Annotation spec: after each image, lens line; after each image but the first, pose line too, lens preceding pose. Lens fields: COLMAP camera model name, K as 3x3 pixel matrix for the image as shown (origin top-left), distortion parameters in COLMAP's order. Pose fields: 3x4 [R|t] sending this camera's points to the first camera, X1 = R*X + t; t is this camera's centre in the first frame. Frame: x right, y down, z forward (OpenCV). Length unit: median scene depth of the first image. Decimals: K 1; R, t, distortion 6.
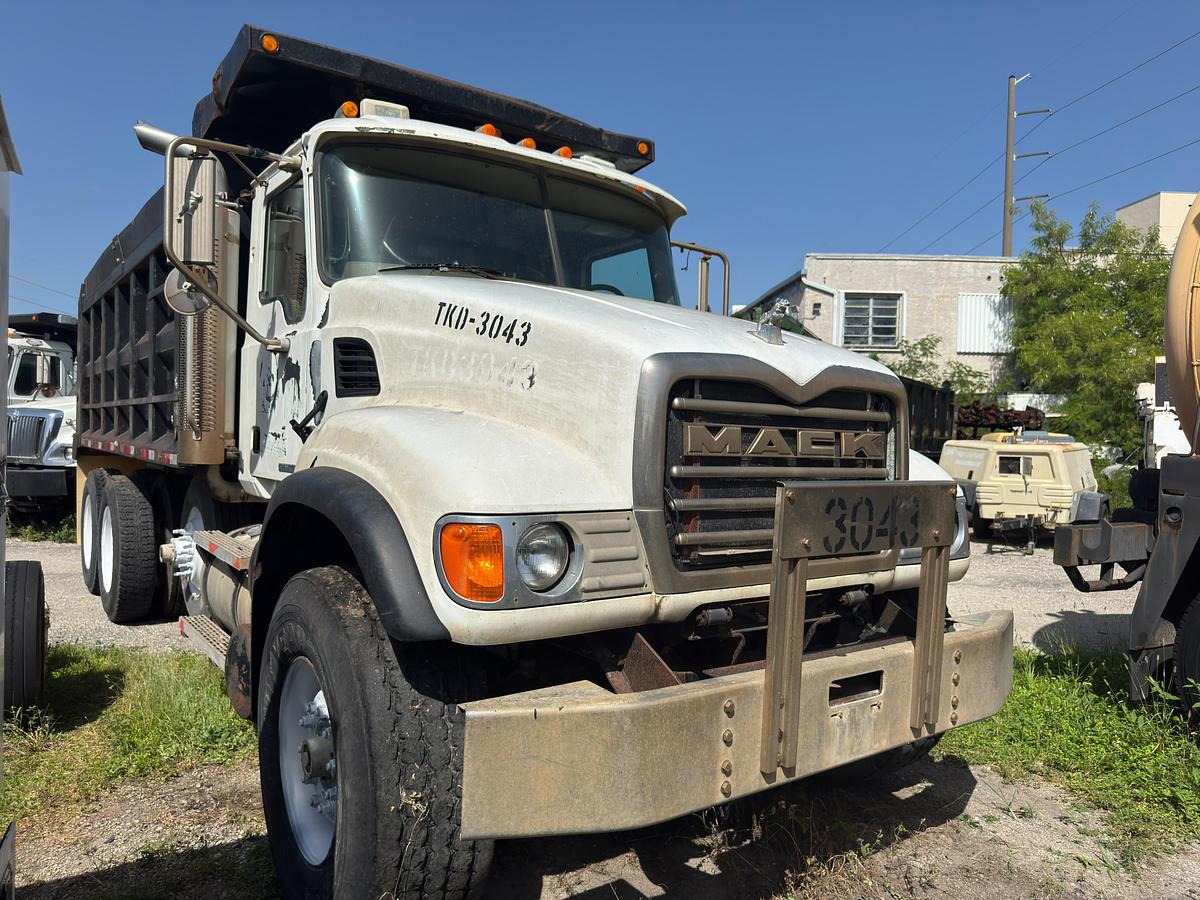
lens RADIAL K [[841.1, 0, 596.6], [0, 841.1, 450.0], [0, 0, 1]] dist [0.081911, -0.141335]
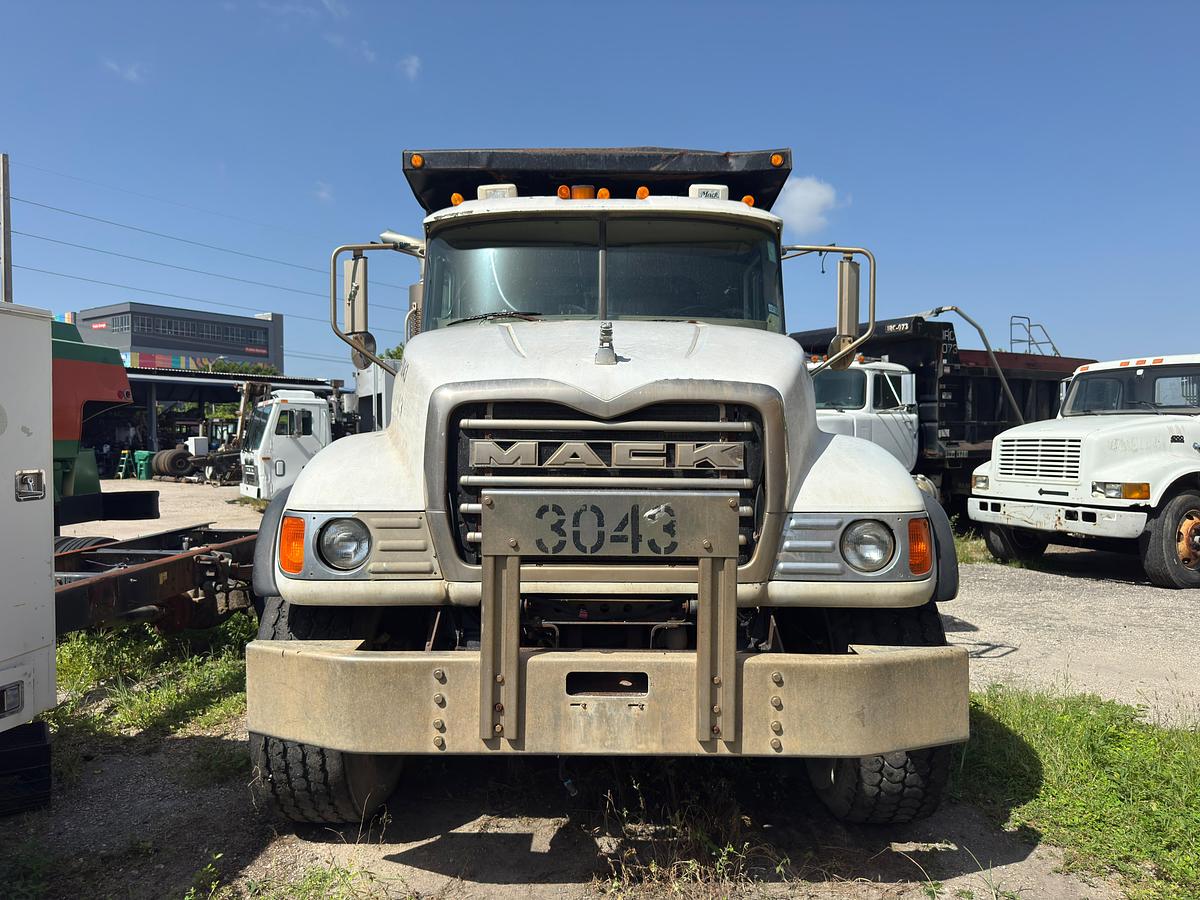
lens RADIAL K [[841.1, 0, 596.6], [0, 841.1, 450.0], [0, 0, 1]] dist [0.081911, -0.141335]
pose [[0.809662, -0.016633, -0.586661, 0.898558], [0.007442, 0.999809, -0.018075, 0.005058], [0.586850, 0.010268, 0.809631, 0.127192]]
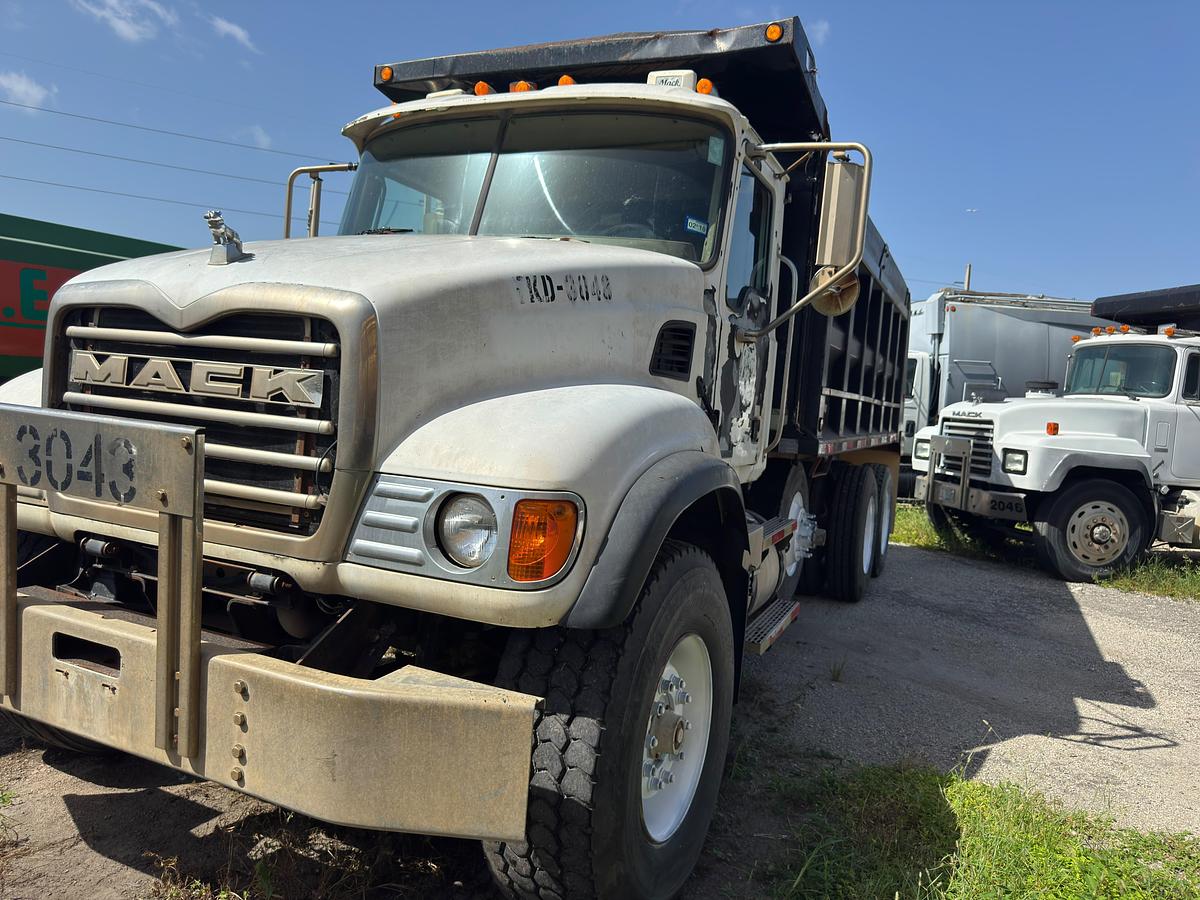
lens RADIAL K [[848.9, 0, 609.4], [0, 848.9, 452.5], [0, 0, 1]] dist [0.003481, -0.003357]
pose [[0.507099, 0.067684, -0.859226, 1.266552], [-0.078865, 0.996373, 0.031943, 0.007010], [0.858272, 0.051565, 0.510598, 0.978893]]
